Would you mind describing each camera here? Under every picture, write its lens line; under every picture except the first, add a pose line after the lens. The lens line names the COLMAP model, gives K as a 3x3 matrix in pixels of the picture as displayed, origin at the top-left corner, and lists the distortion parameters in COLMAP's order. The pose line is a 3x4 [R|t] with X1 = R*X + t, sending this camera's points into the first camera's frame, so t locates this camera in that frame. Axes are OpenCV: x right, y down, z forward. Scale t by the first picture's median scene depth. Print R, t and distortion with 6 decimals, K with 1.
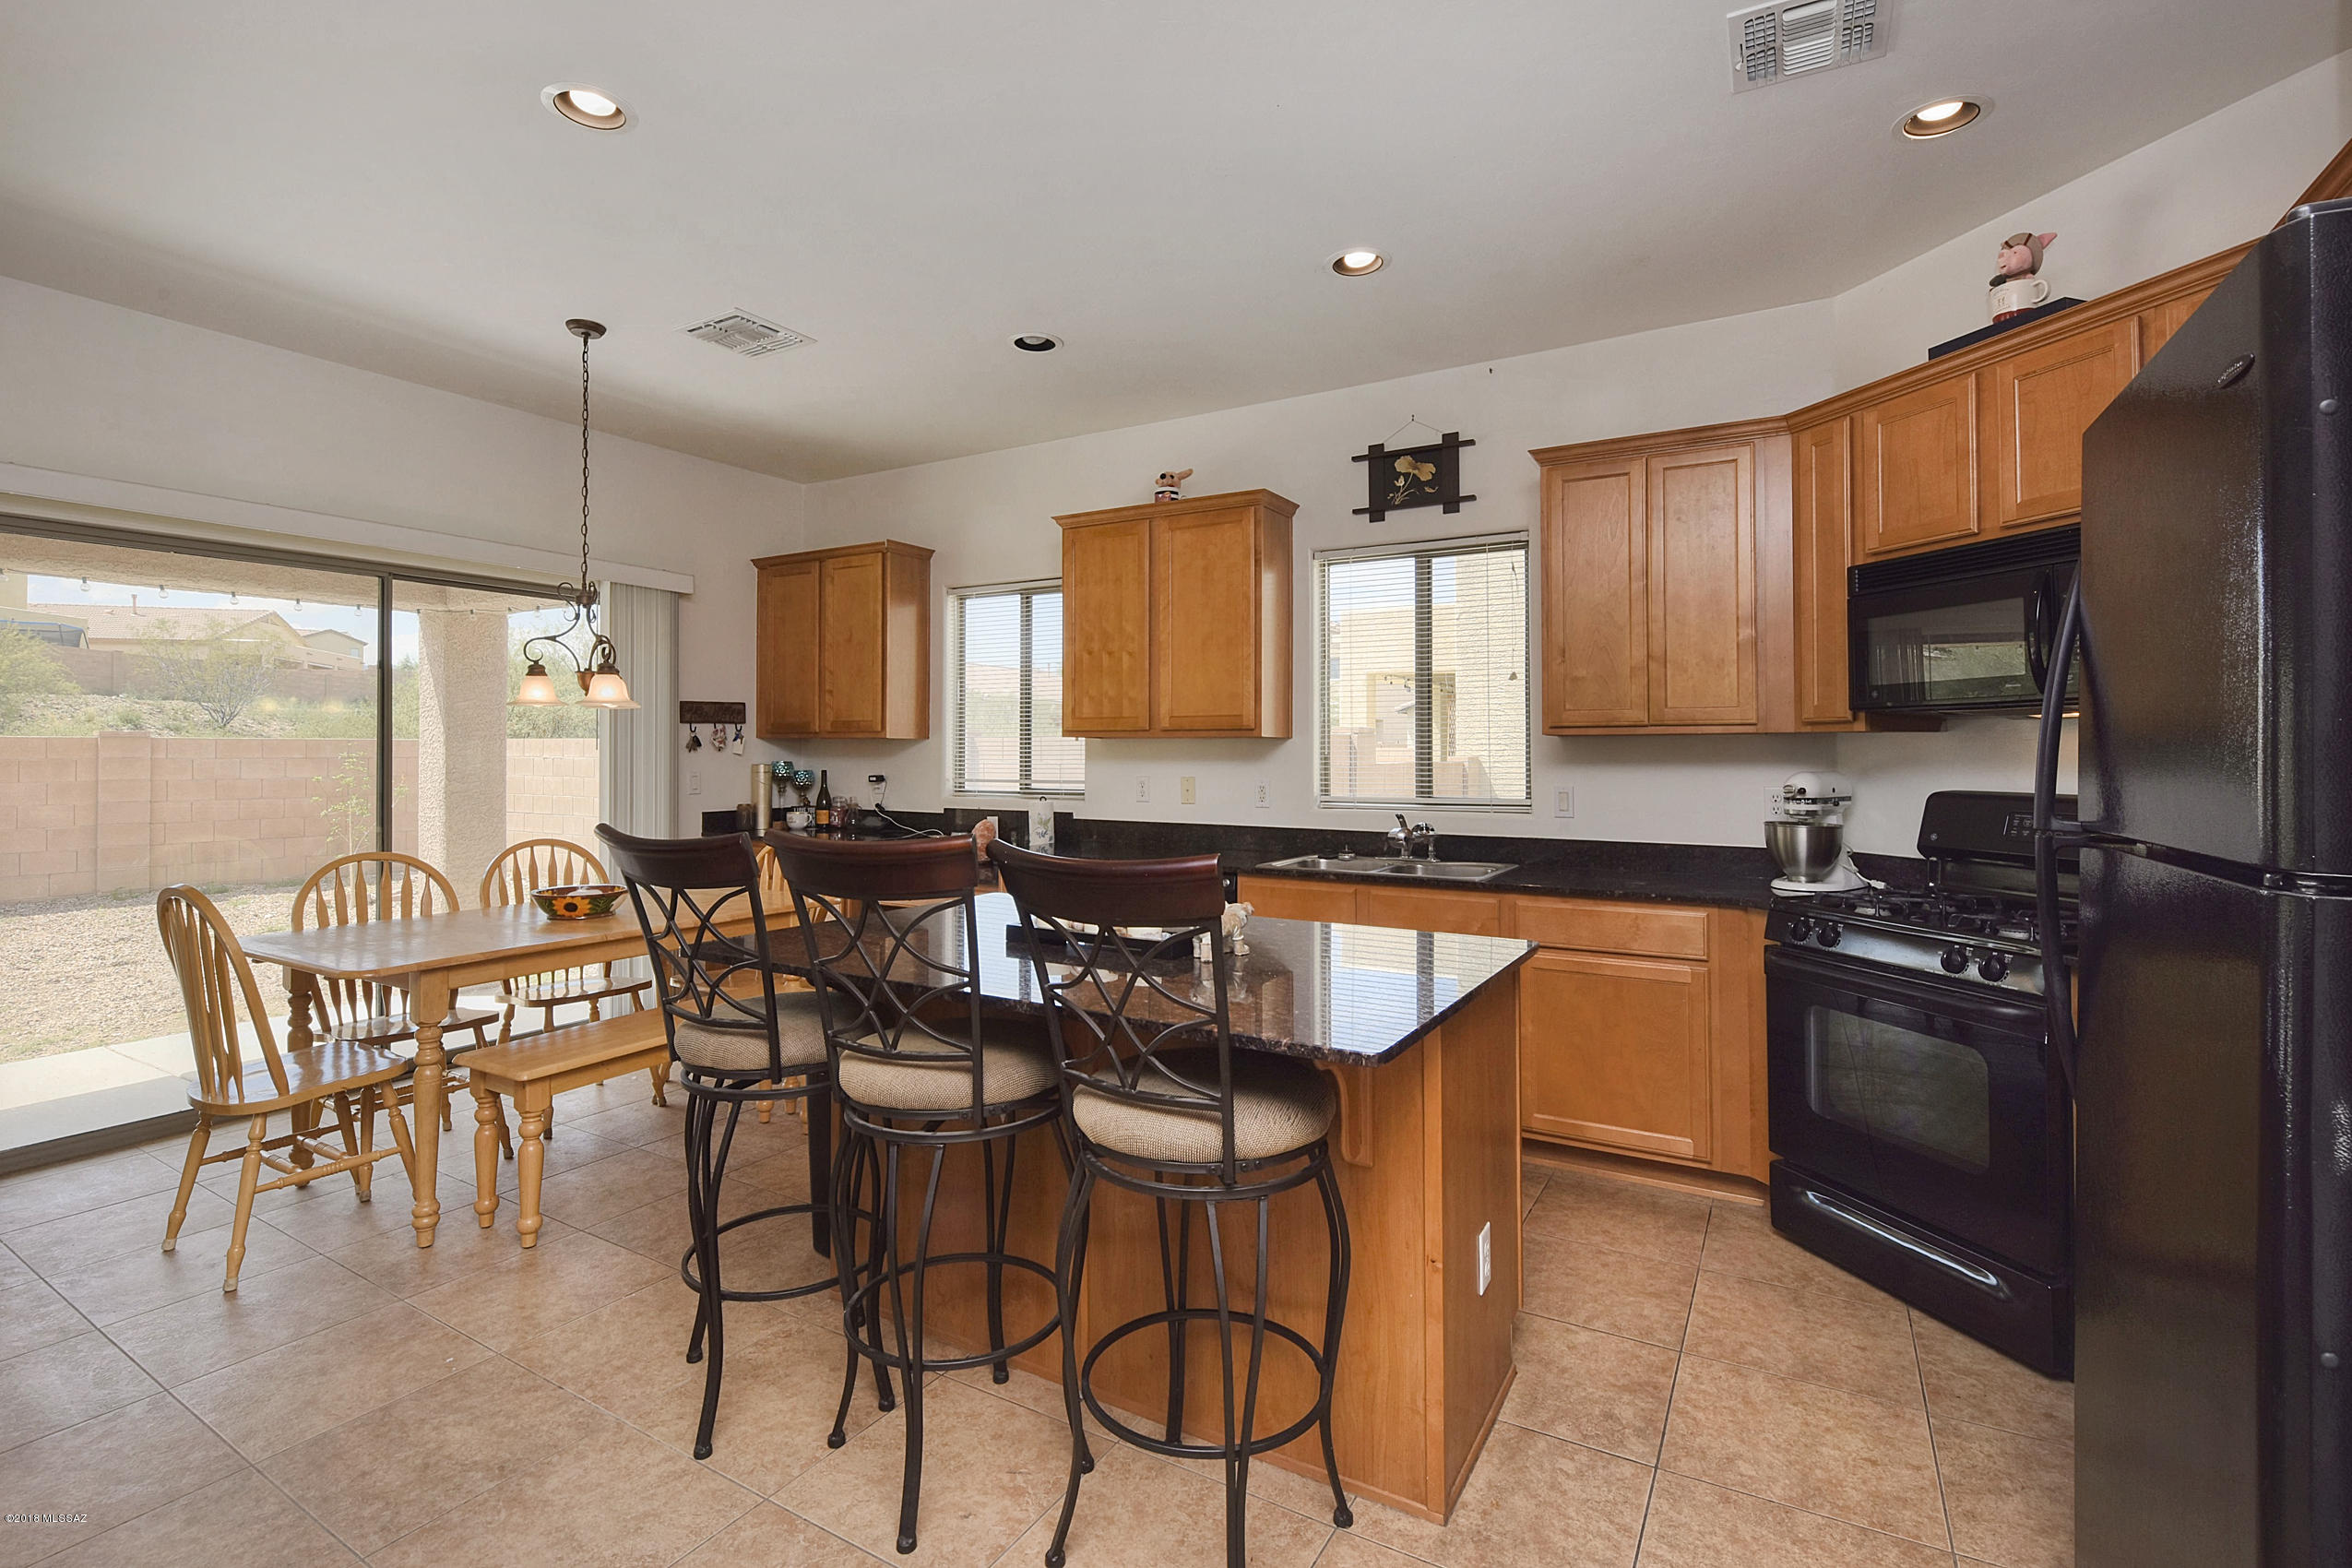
lens RADIAL K [[1036.2, 0, 1118.6], [0, 1036.2, 748.3], [0, 0, 1]] dist [-0.008801, -0.000136]
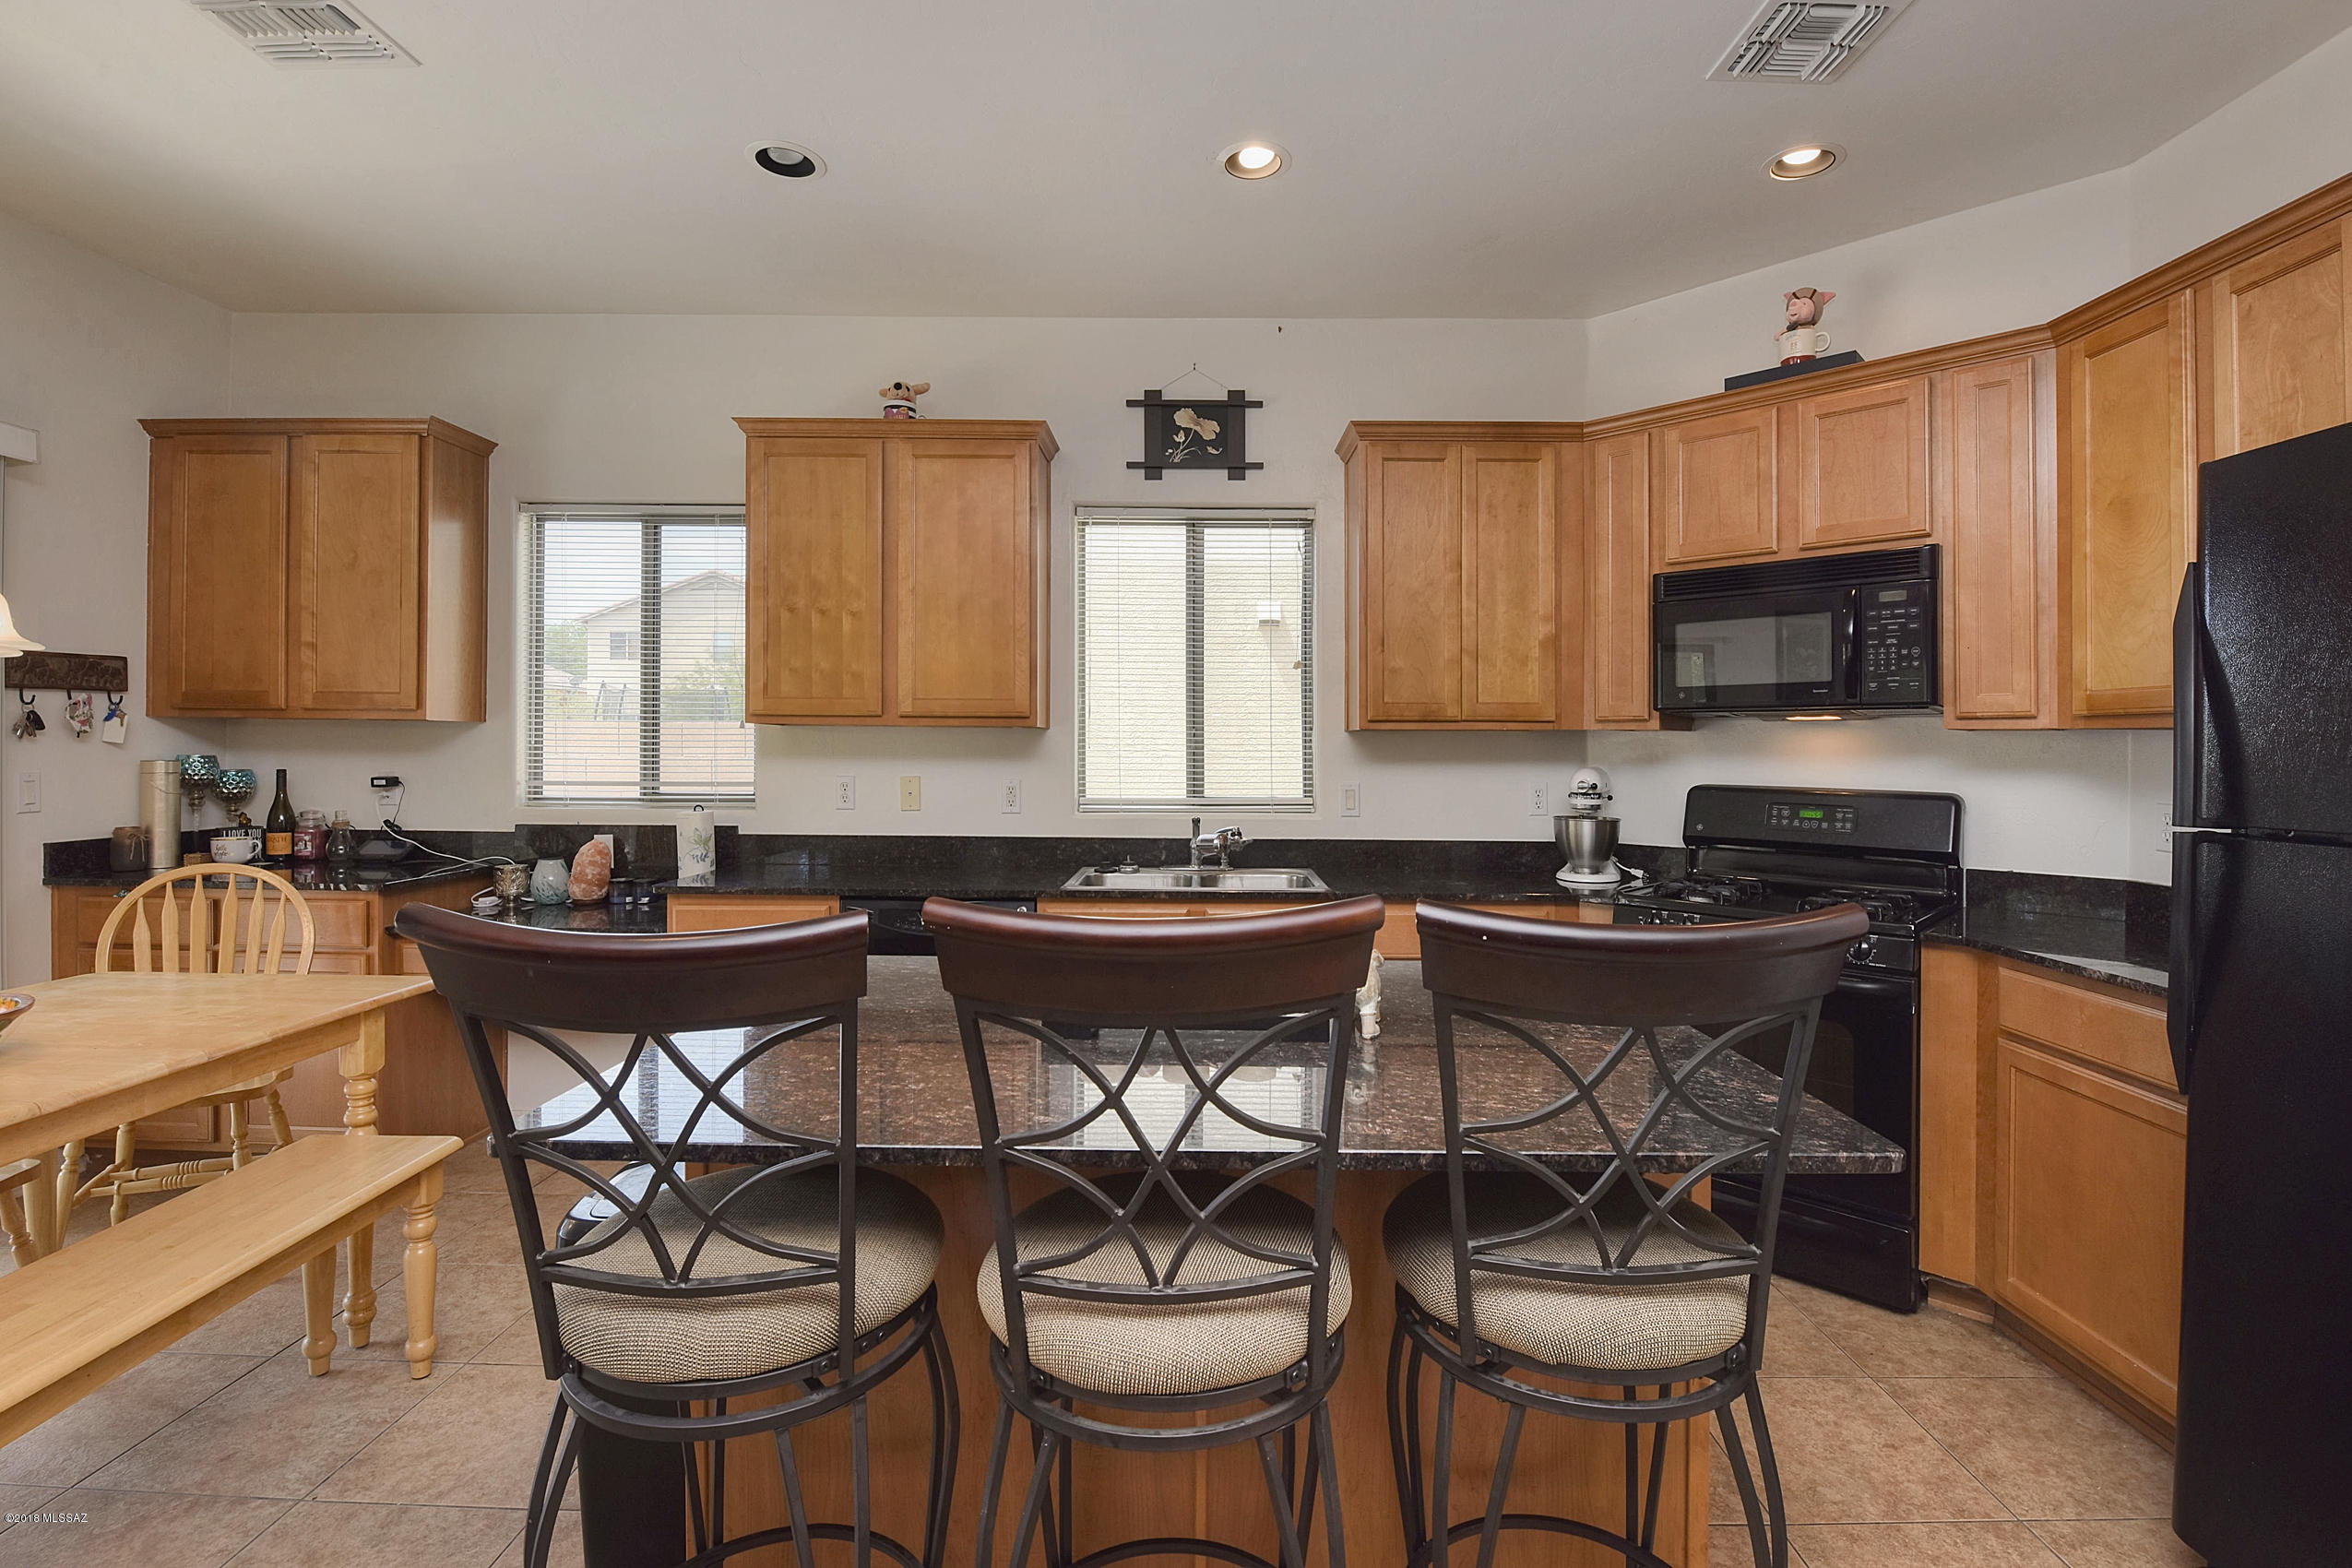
lens RADIAL K [[1118.4, 0, 1201.9], [0, 1118.4, 745.5], [0, 0, 1]] dist [-0.013331, -0.000408]
pose [[0.861206, 0.005185, 0.508230, -0.193950], [-0.008076, 0.999961, 0.003483, -0.000505], [-0.508192, -0.007104, 0.861214, 0.179227]]
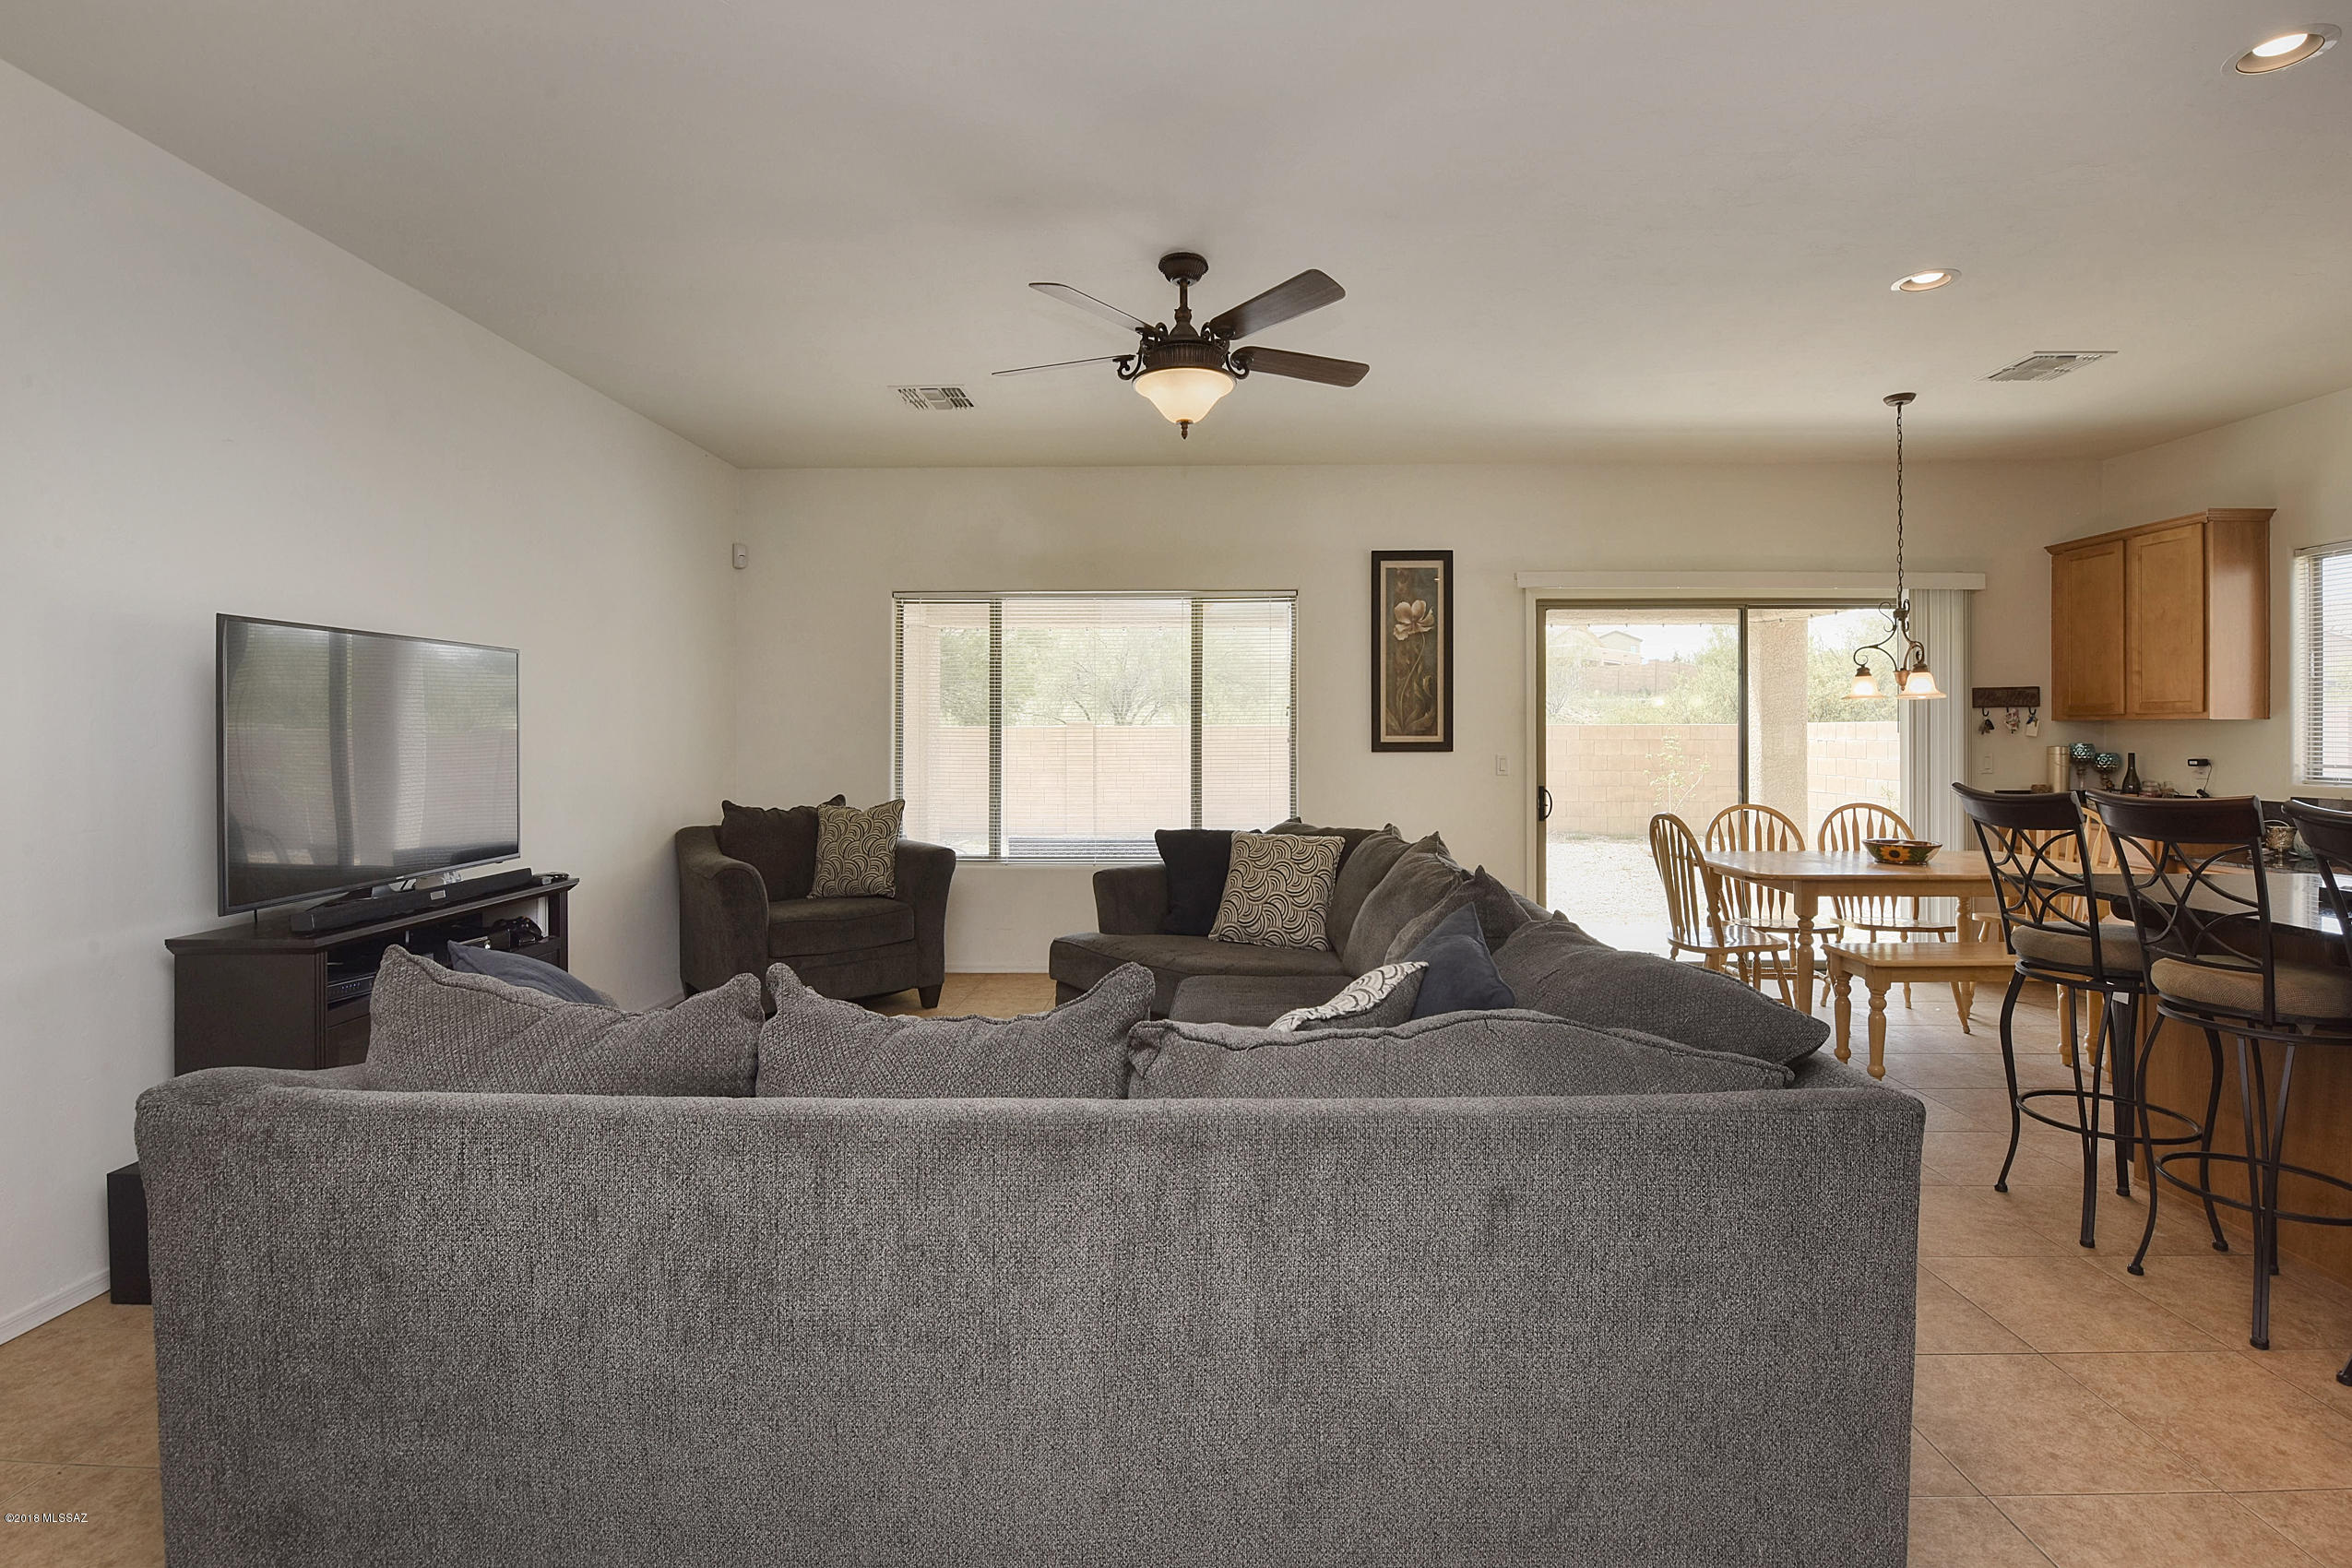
lens RADIAL K [[1005.5, 0, 1210.7], [0, 1005.5, 748.2], [0, 0, 1]] dist [-0.050337, -0.000537]
pose [[0.507483, 0.009808, -0.861606, 0.068864], [0.005763, 0.999874, 0.014776, -0.002108], [0.861642, -0.012464, 0.507363, -0.266232]]
